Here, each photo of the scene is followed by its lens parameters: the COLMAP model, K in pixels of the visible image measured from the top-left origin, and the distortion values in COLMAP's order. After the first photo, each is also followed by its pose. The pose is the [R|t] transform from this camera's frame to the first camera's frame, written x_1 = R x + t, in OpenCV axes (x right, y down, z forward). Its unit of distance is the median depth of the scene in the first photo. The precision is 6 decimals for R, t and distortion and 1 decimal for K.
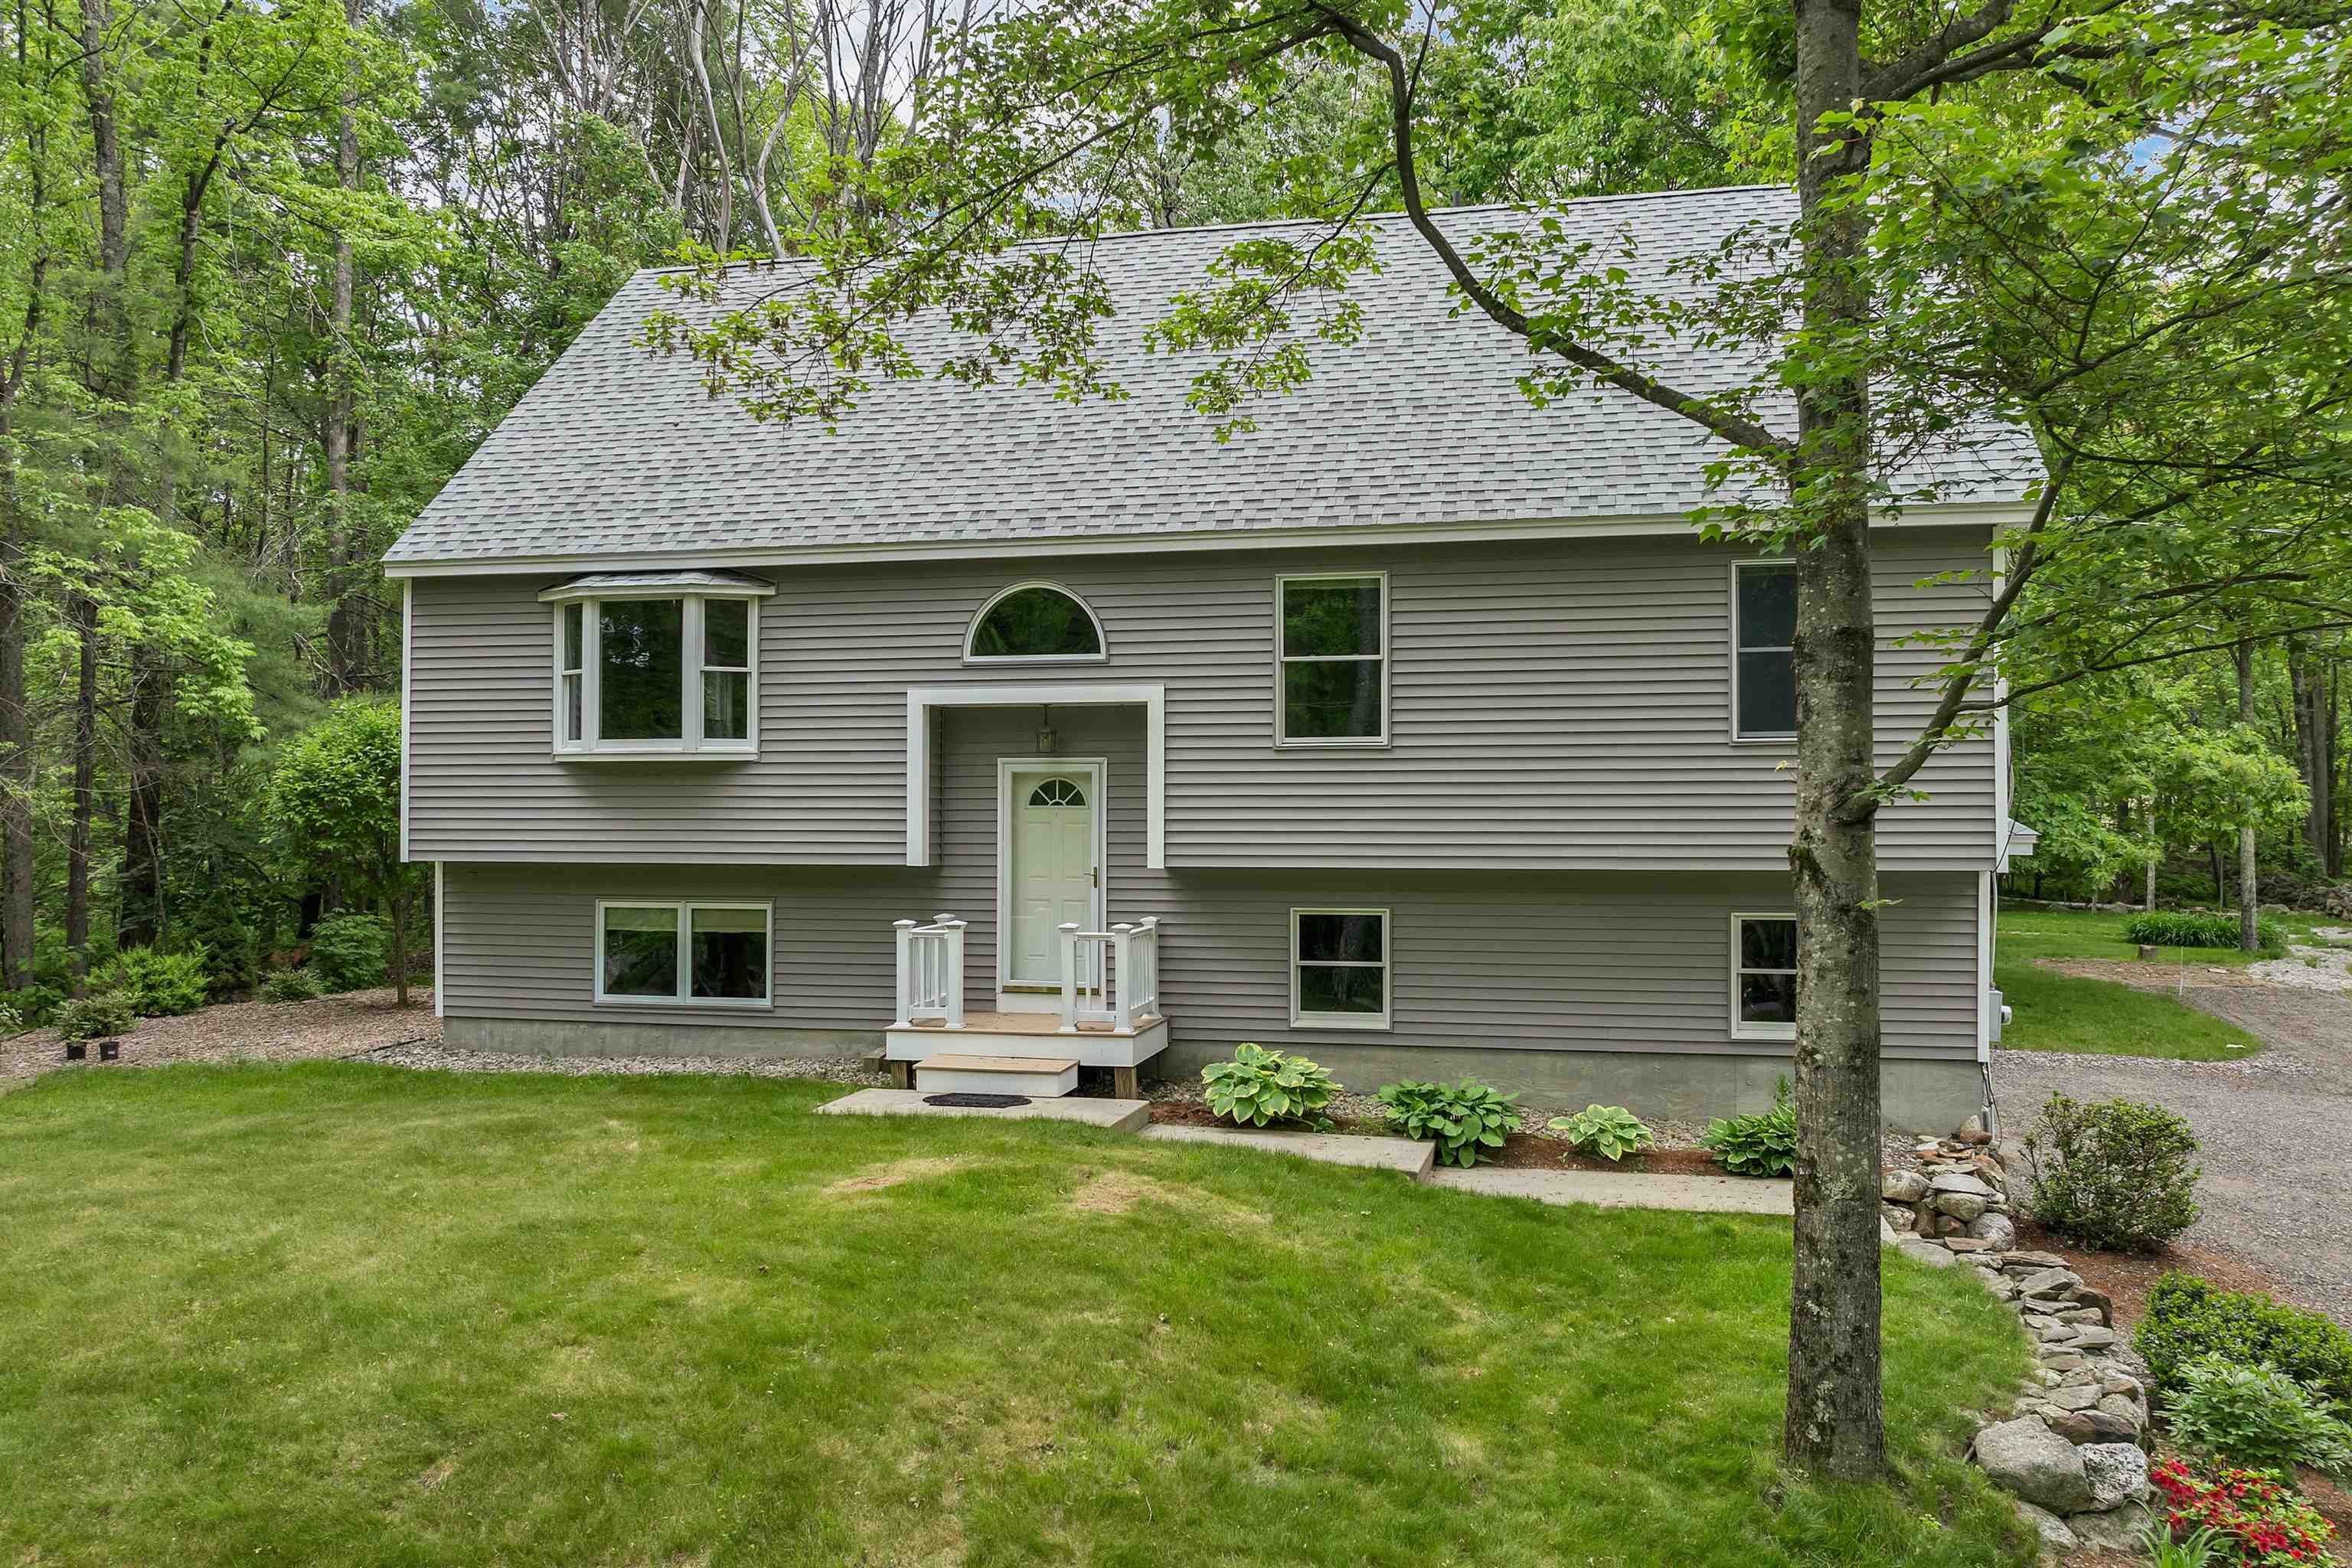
lens RADIAL K [[1687.7, 0, 1176.0], [0, 1687.7, 784.0], [0, 0, 1]] dist [-0.037532, -0.005773]
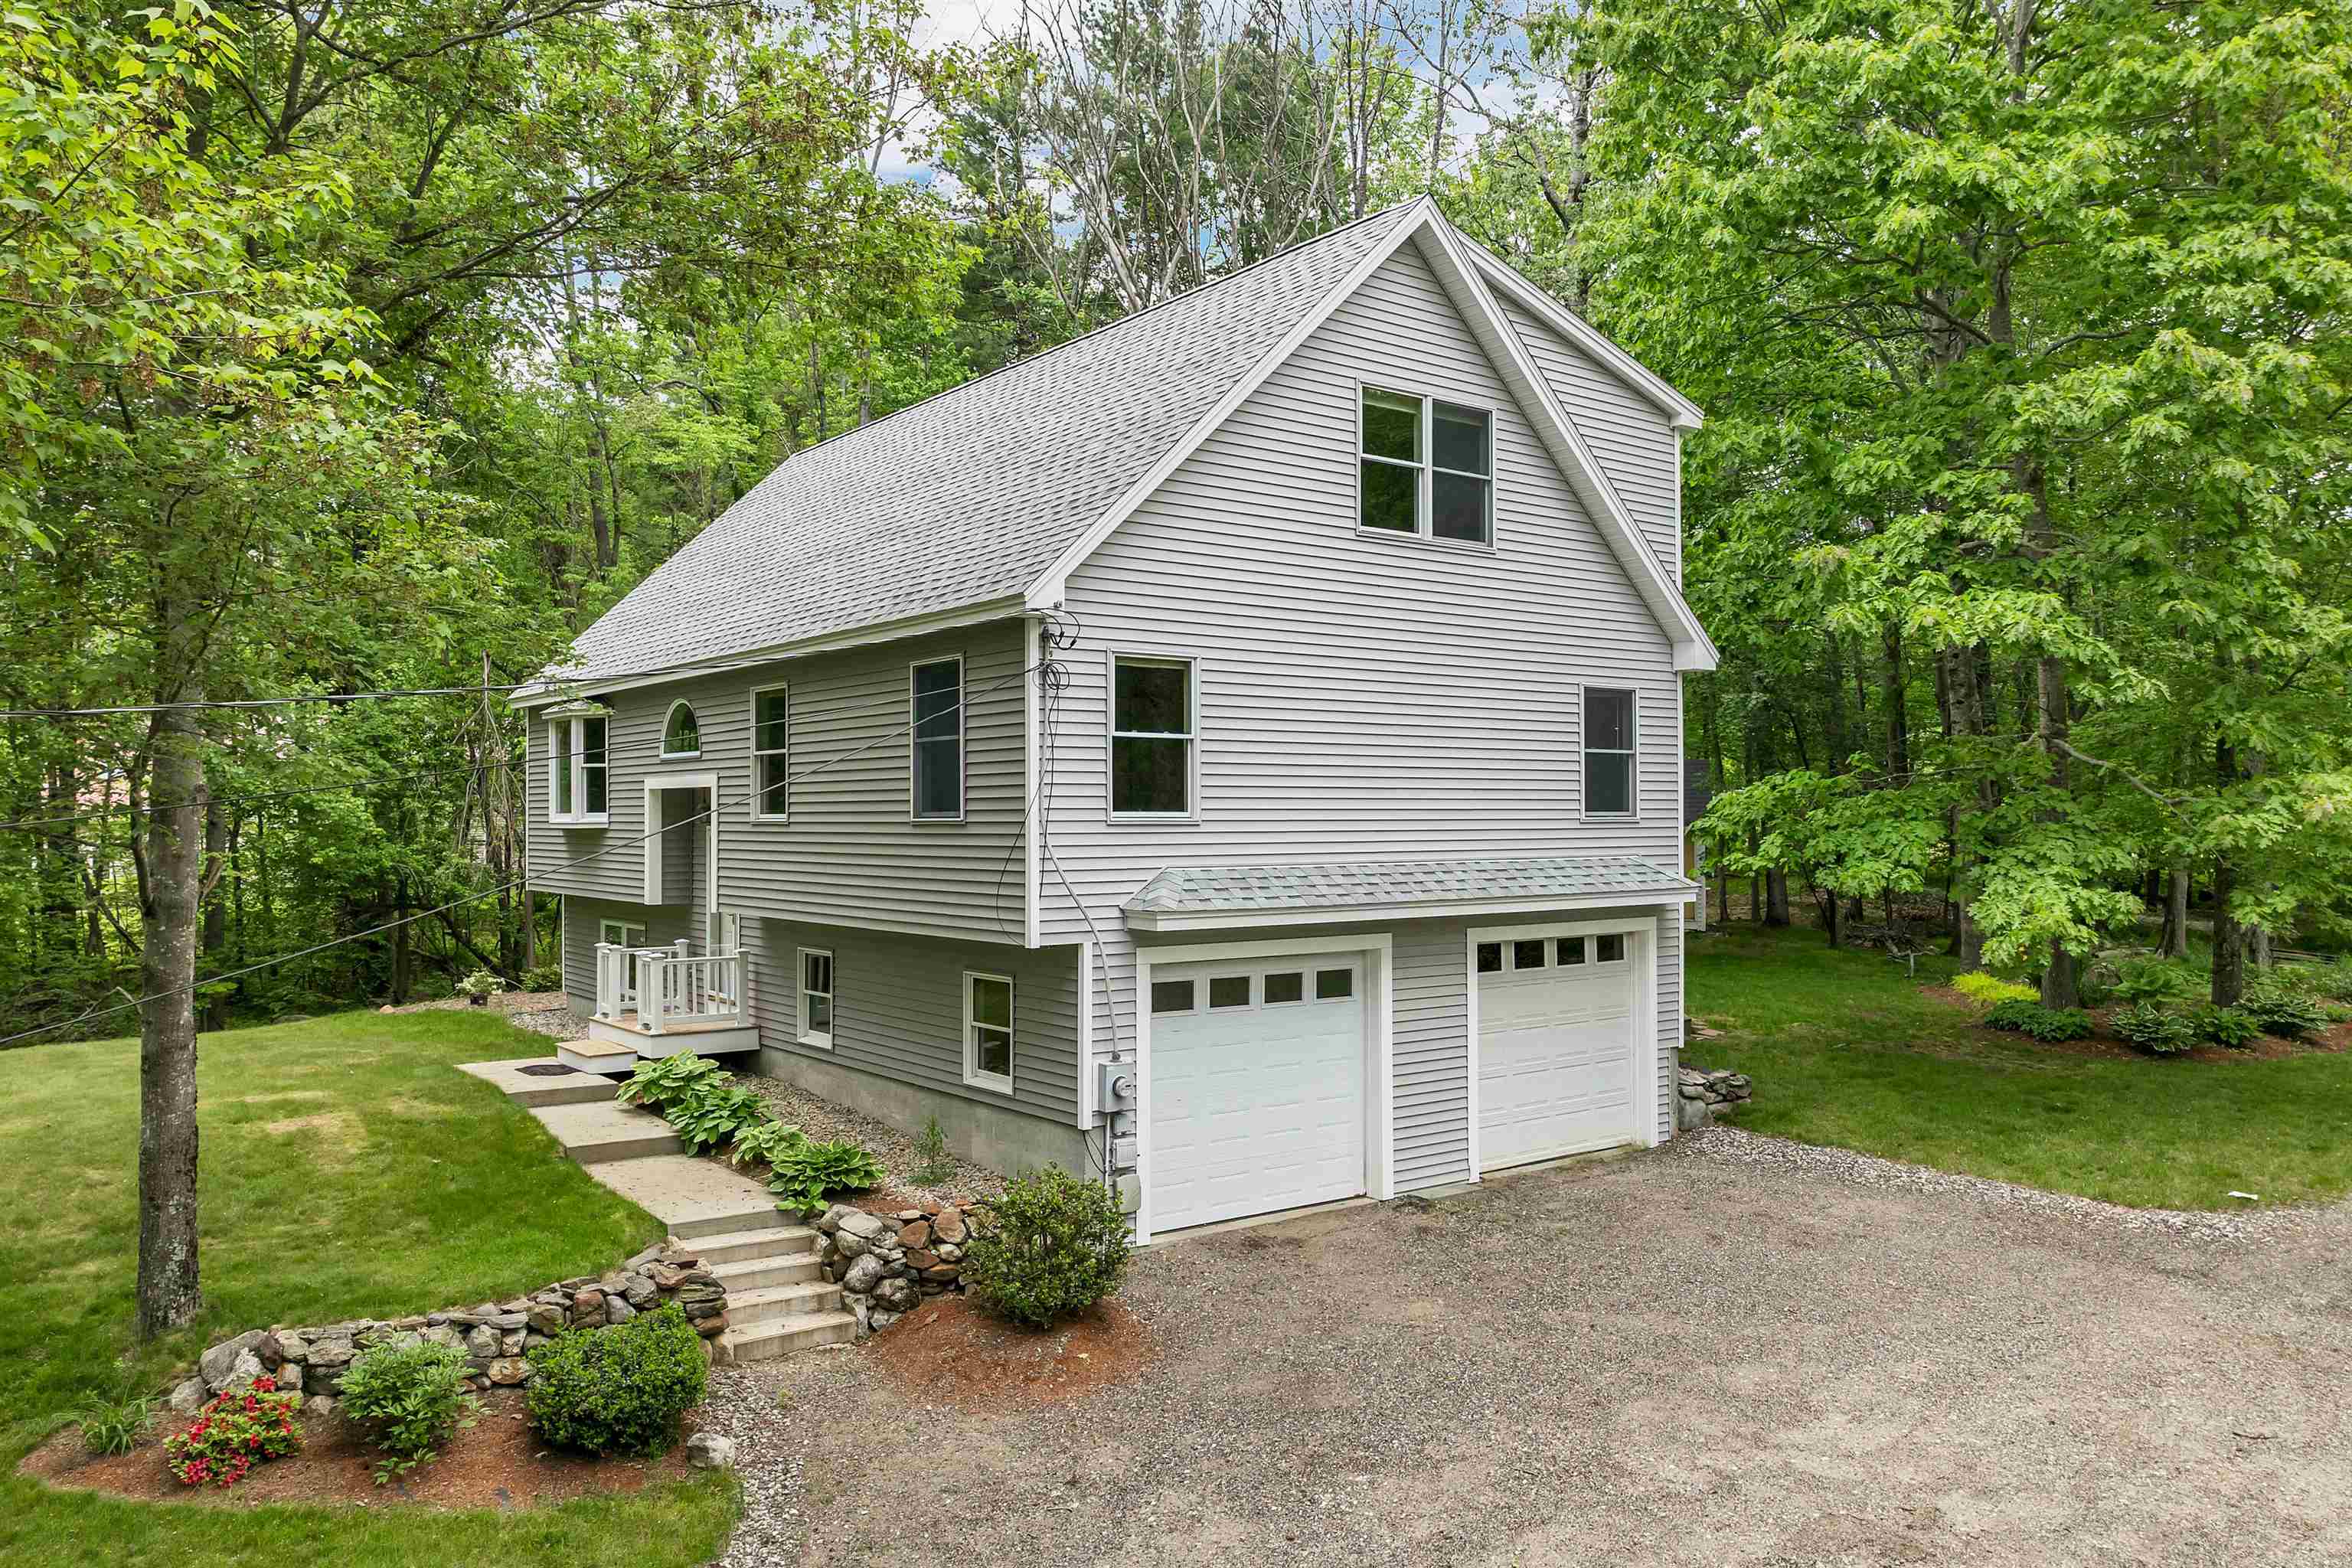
lens RADIAL K [[1687.7, 0, 1176.0], [0, 1687.7, 784.0], [0, 0, 1]] dist [-0.037532, -0.005773]
pose [[0.759755, -0.012979, -0.650080, 1.071883], [0.015875, 0.999873, -0.001409, -0.041319], [0.650015, -0.009249, 0.759865, 0.217448]]
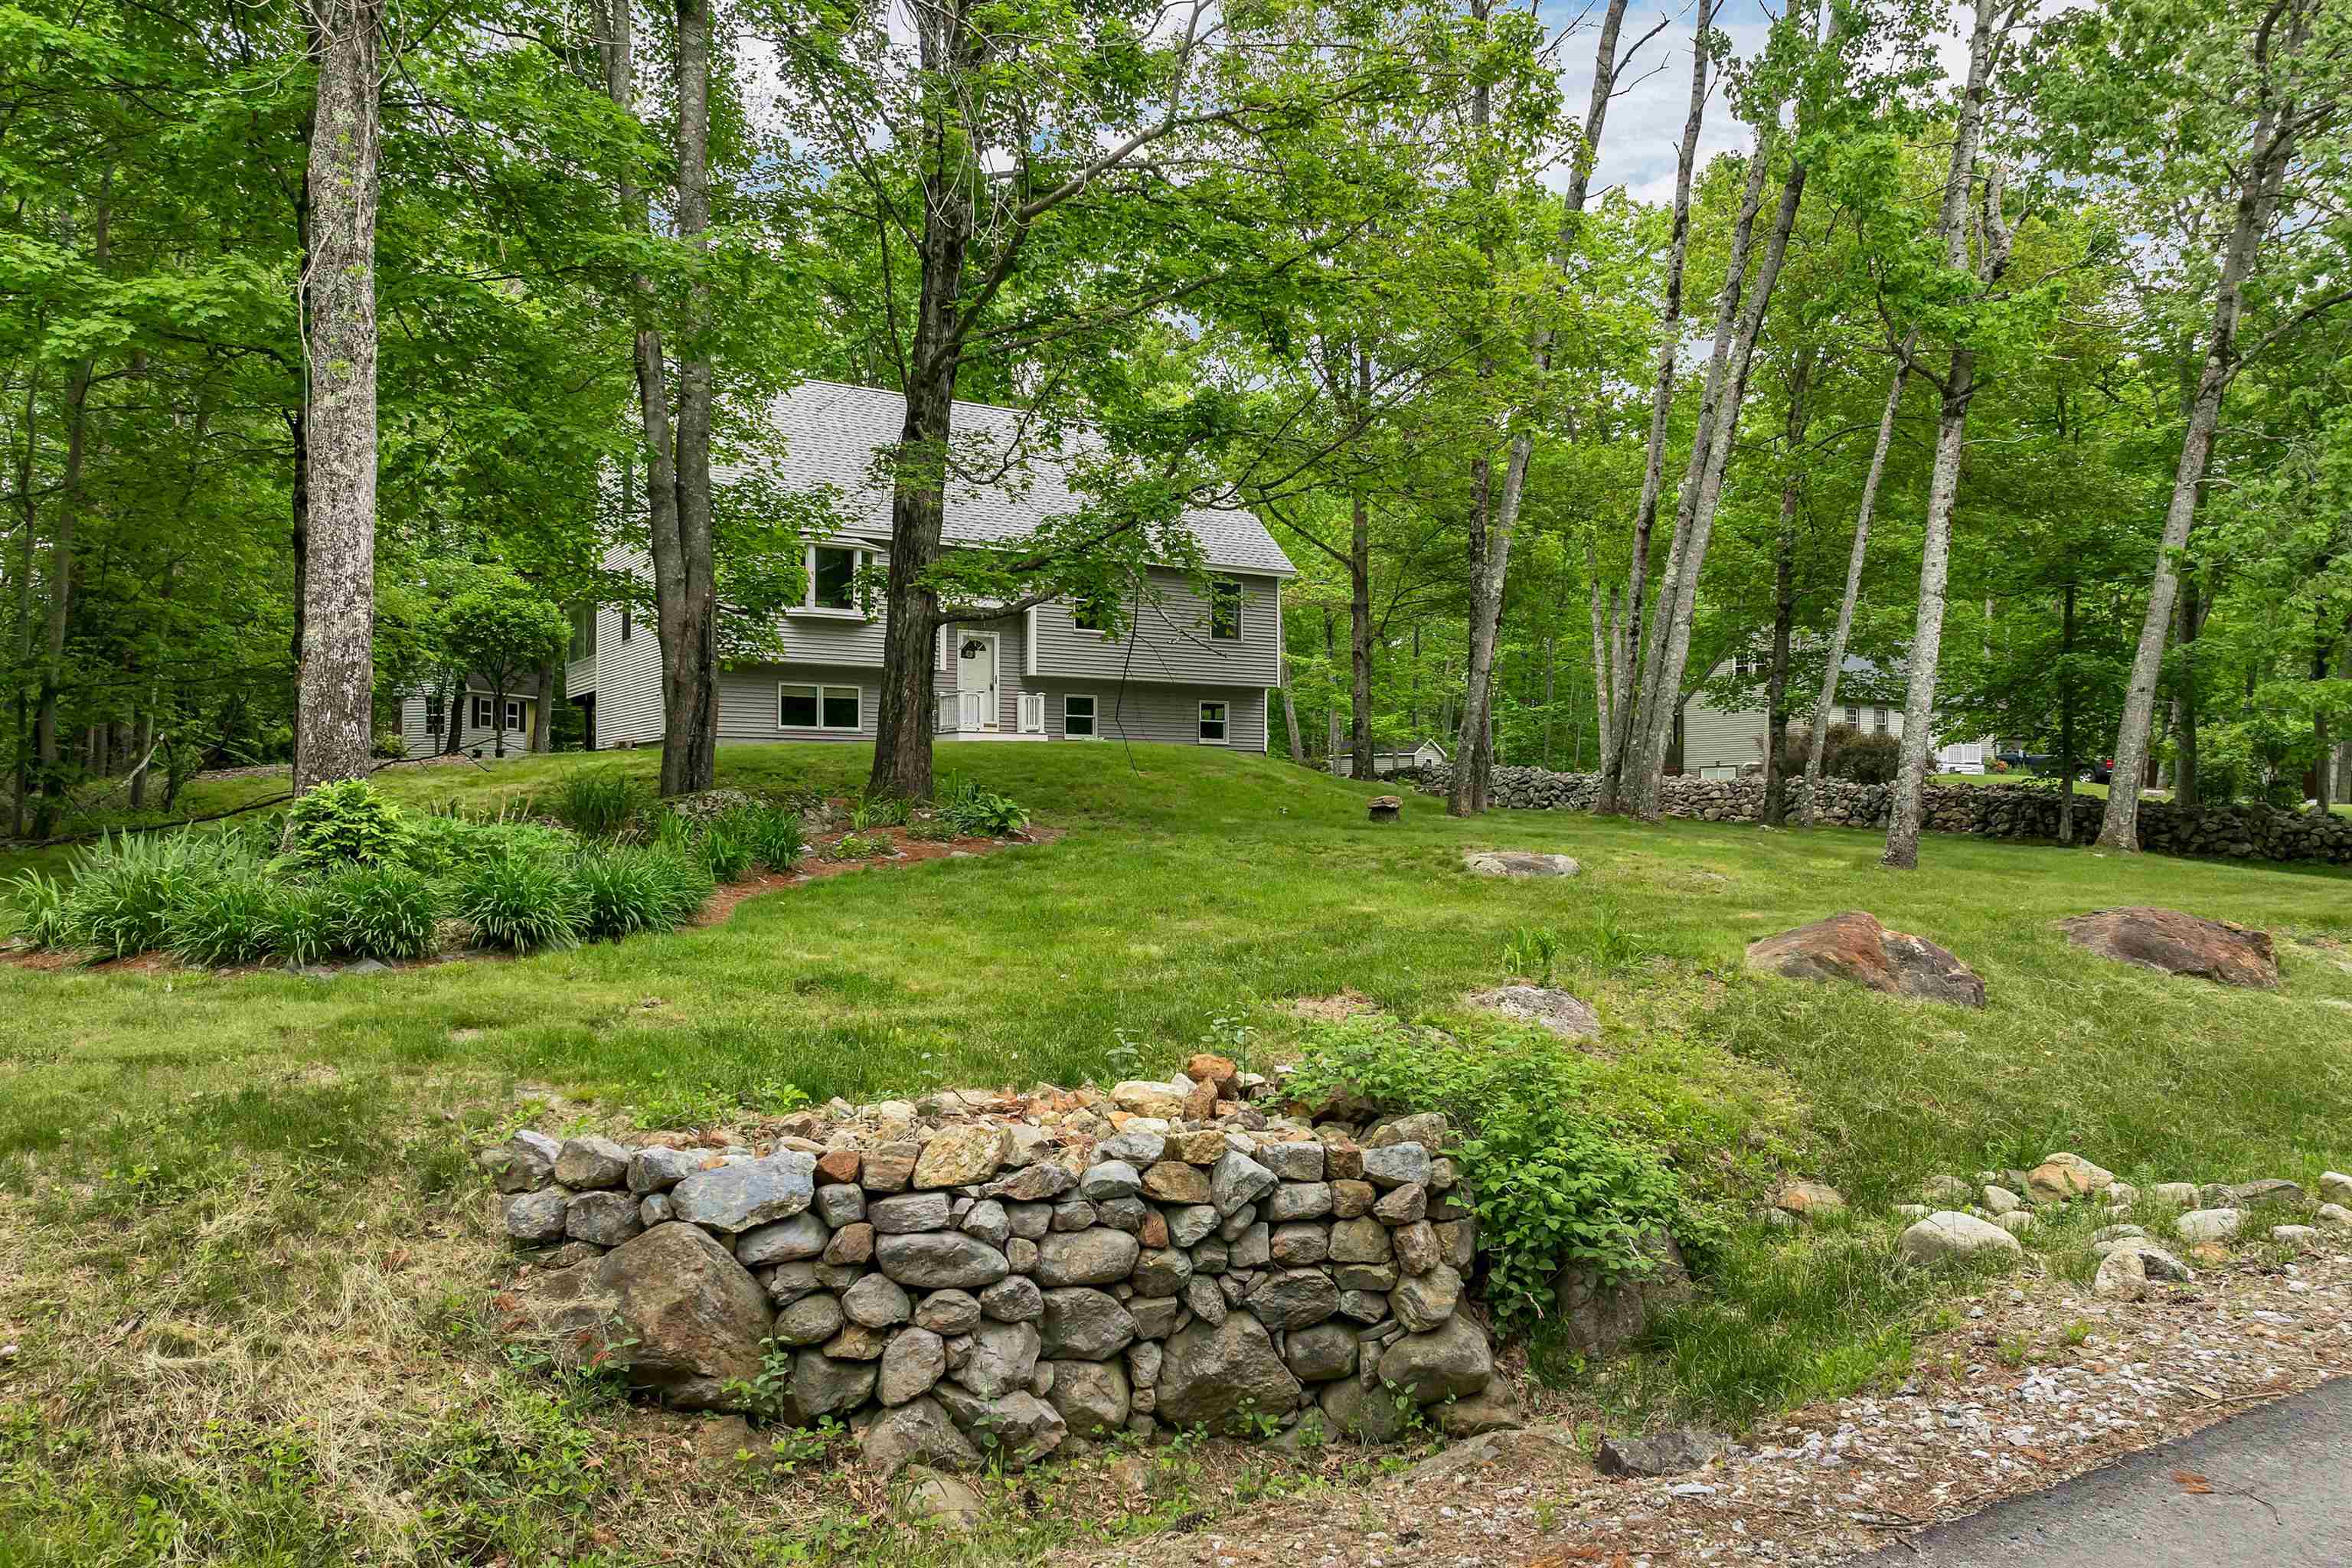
lens RADIAL K [[1683.0, 0, 1163.9], [0, 1683.0, 798.3], [0, 0, 1]] dist [-0.034748, -0.004735]
pose [[0.713618, 0.006569, 0.700504, -1.603554], [-0.021892, 0.999677, 0.012927, 0.191694], [-0.700193, -0.024560, 0.713531, -0.949859]]
